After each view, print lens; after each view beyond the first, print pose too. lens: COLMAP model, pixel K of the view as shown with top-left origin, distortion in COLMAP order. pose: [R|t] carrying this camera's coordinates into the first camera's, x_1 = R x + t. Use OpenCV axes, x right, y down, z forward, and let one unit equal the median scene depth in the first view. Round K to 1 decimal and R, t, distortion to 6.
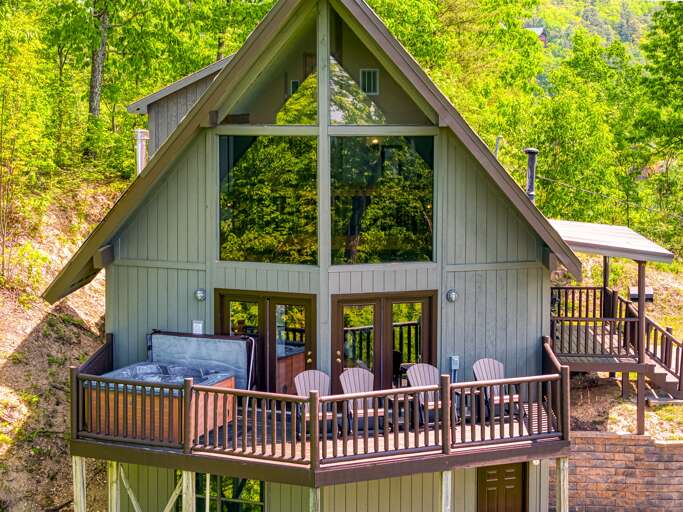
lens RADIAL K [[1377.9, 0, 341.2], [0, 1377.9, 253.0], [0, 0, 1]] dist [-0.039002, 0.000000]
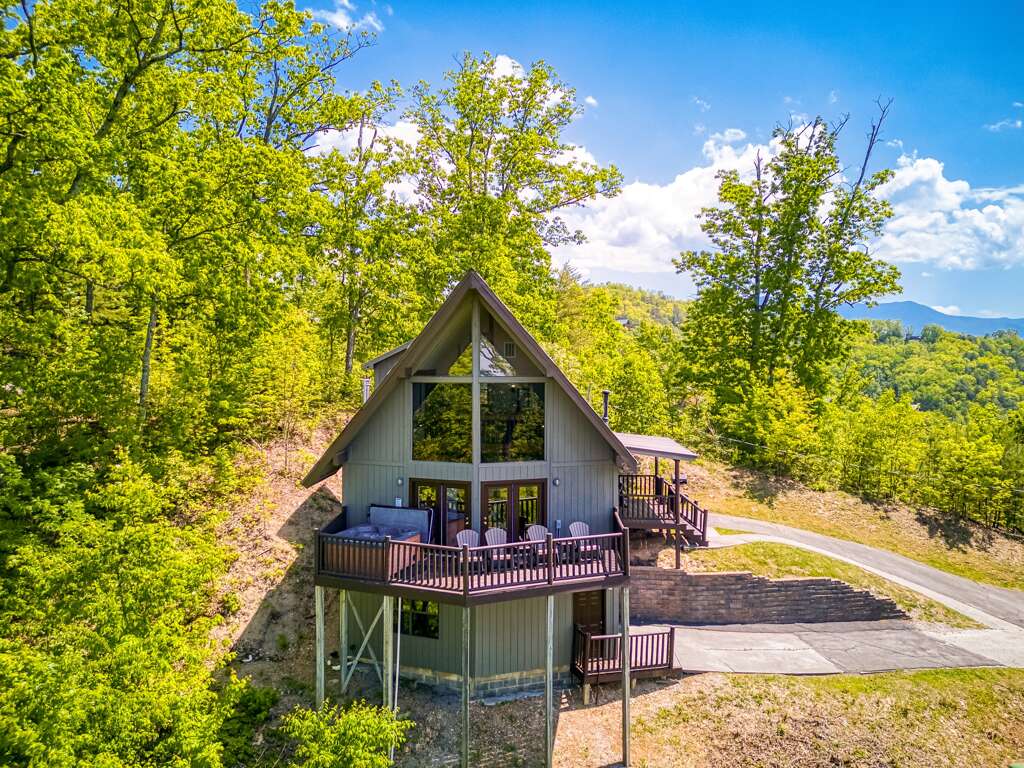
lens RADIAL K [[811.8, 0, 513.7], [0, 811.8, 387.9], [0, 0, 1]] dist [-0.008237, -0.003112]
pose [[0.999985, -0.003521, 0.004295, 0.025712], [0.003847, 0.996911, -0.078450, -0.003942], [-0.004006, 0.078465, 0.996909, 0.049789]]
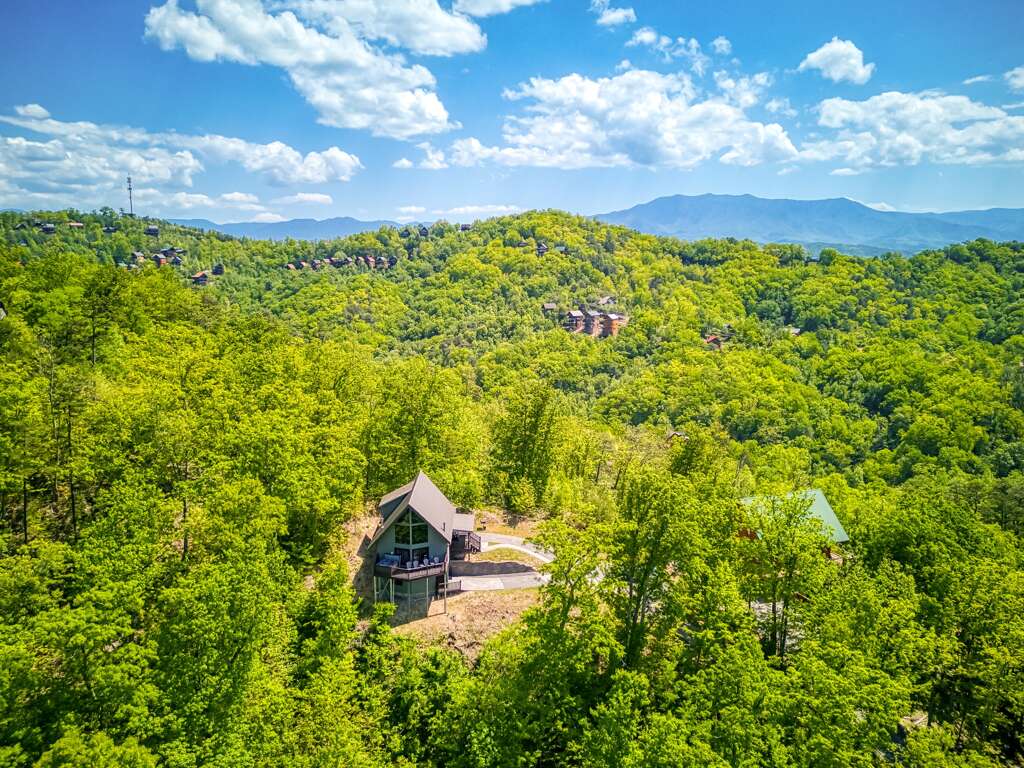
lens RADIAL K [[716.8, 0, 511.5], [0, 716.8, 387.5], [0, 0, 1]] dist [0.036593, 0.000006]
pose [[0.997564, -0.024890, 0.065158, 0.252815], [0.022667, 0.999143, 0.034641, -0.821553], [-0.065965, -0.033079, 0.997273, -2.366180]]
